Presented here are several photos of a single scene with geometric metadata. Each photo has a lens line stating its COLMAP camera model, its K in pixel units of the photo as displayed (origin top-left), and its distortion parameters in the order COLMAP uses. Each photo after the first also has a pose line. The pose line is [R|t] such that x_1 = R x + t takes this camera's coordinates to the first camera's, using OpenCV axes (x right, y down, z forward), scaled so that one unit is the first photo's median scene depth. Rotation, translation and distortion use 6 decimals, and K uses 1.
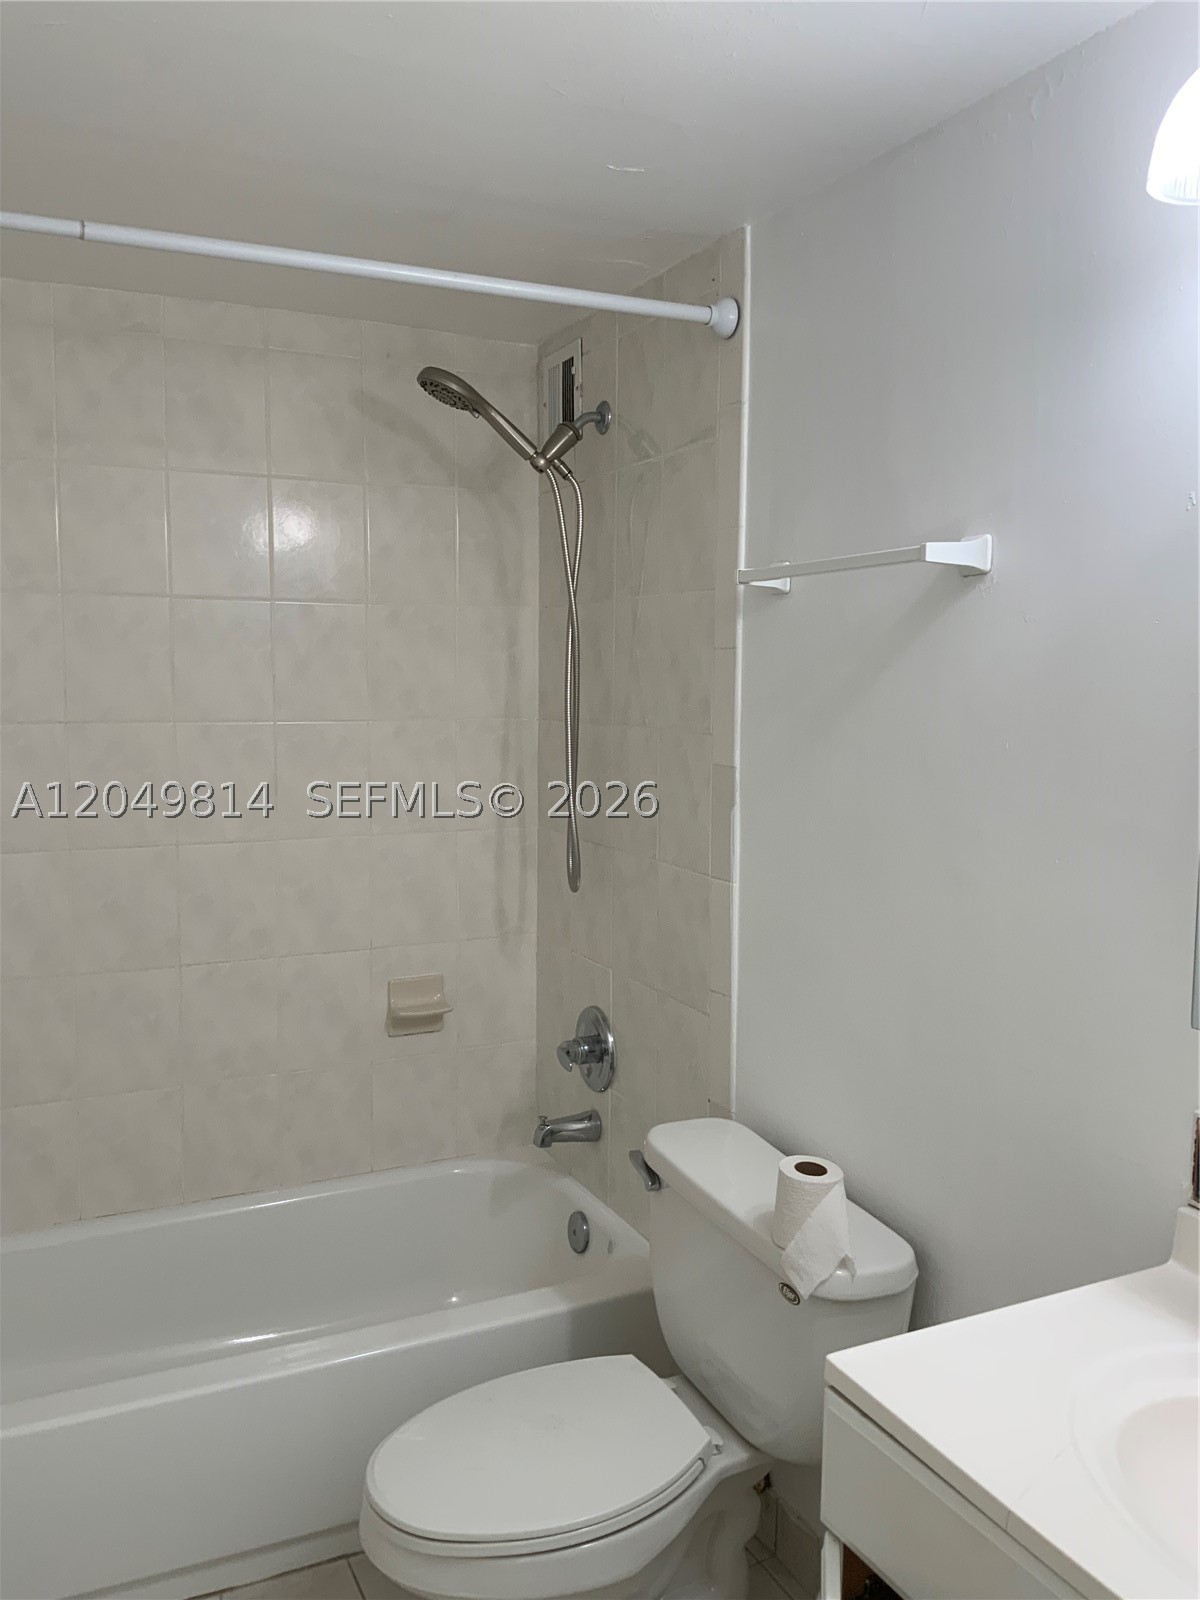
lens RADIAL K [[1320.8, 0, 602.7], [0, 1320.8, 795.5], [0, 0, 1]] dist [0.104366, -0.194476]
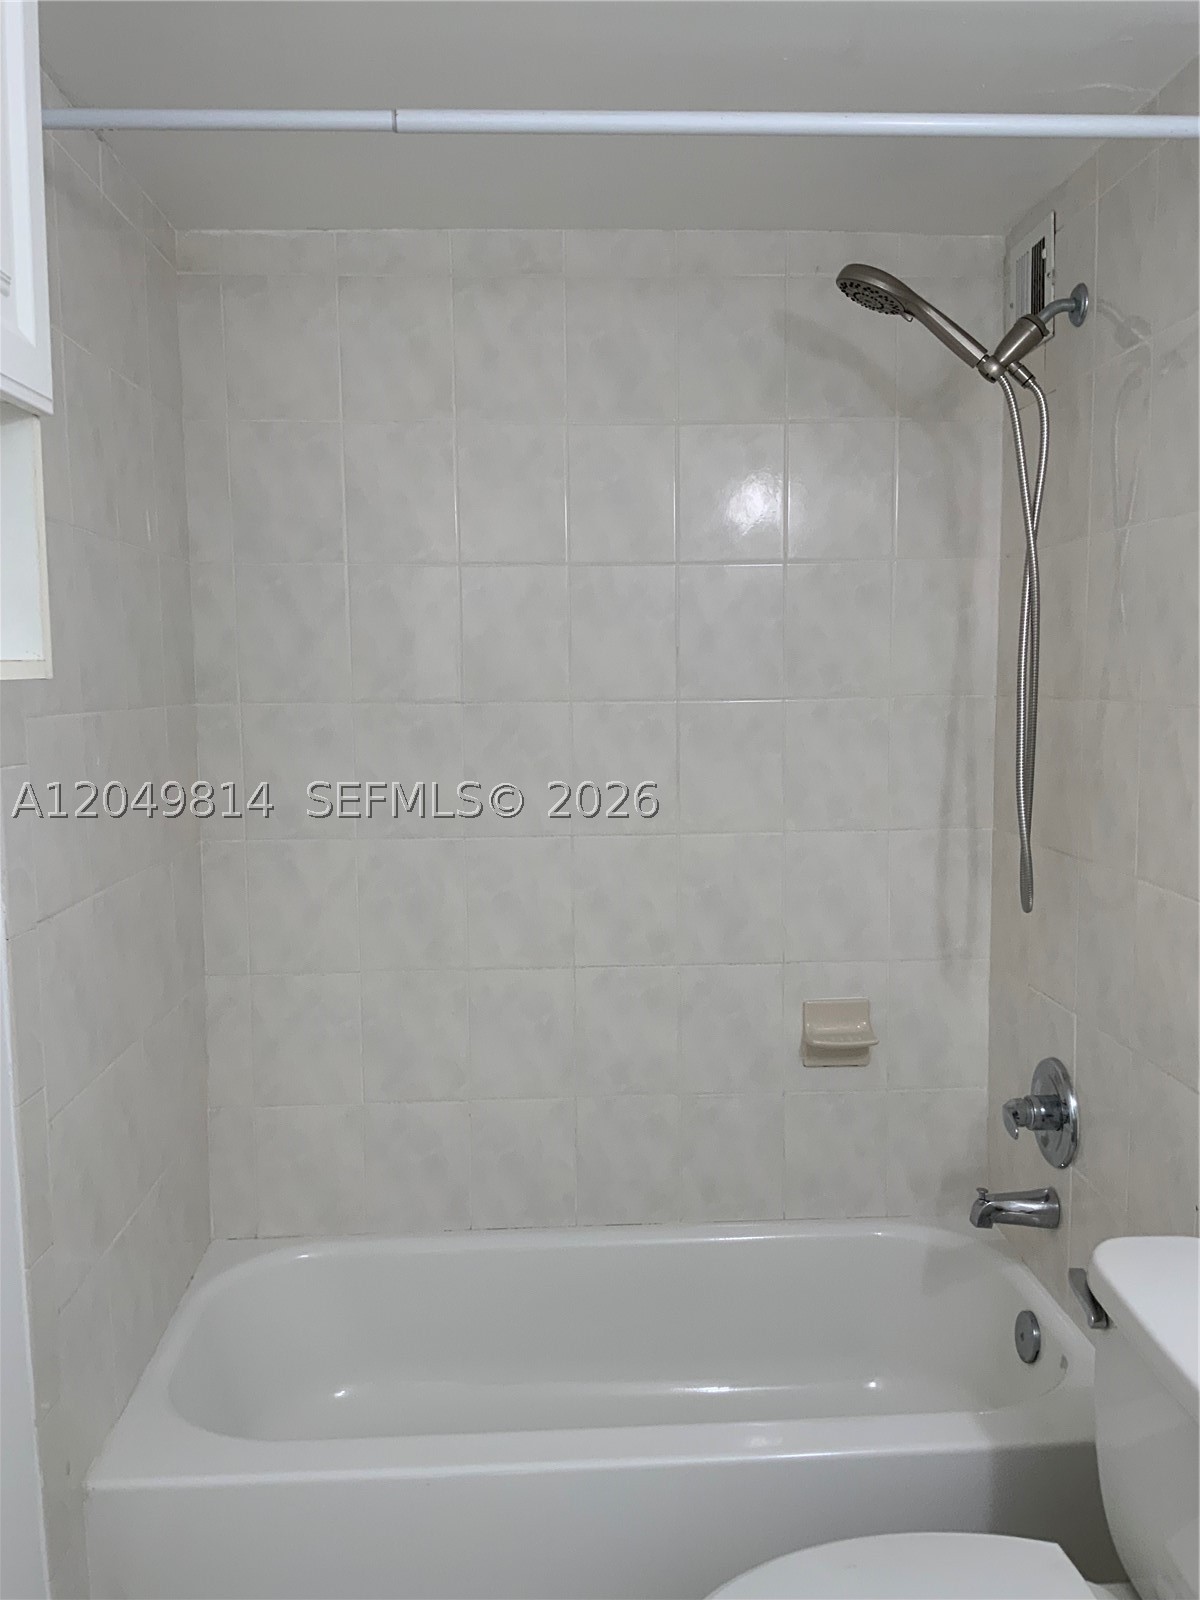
lens RADIAL K [[1320.8, 0, 601.1], [0, 1320.8, 796.8], [0, 0, 1]] dist [0.104366, -0.194476]
pose [[0.922688, 0.021805, -0.384930, 0.049598], [-0.019474, 0.999761, 0.009952, 0.001097], [0.385055, -0.001687, 0.922892, 0.168934]]
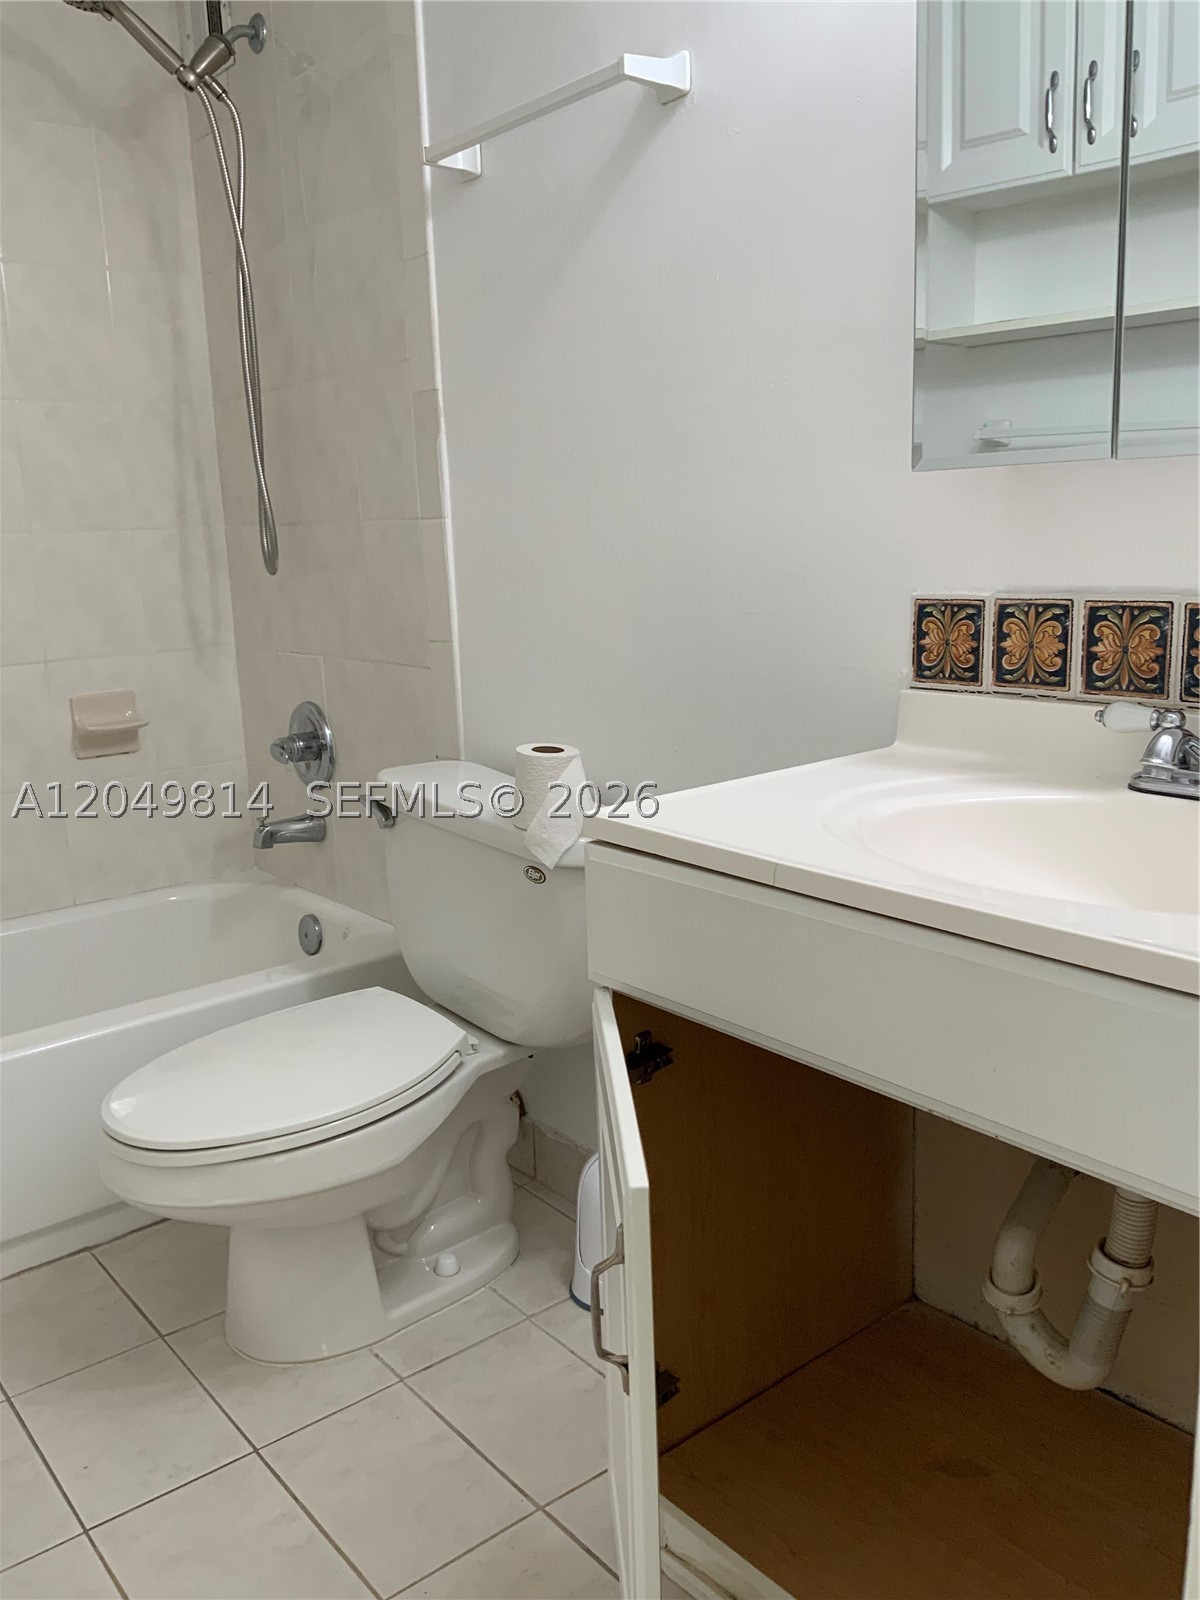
lens RADIAL K [[1324.6, 0, 629.7], [0, 1324.6, 795.8], [0, 0, 1]] dist [0.029648, -0.068987]
pose [[0.968085, -0.088283, 0.234556, -0.011328], [0.062089, 0.991211, 0.116817, 0.135038], [-0.242807, -0.098526, 0.965058, 0.027435]]
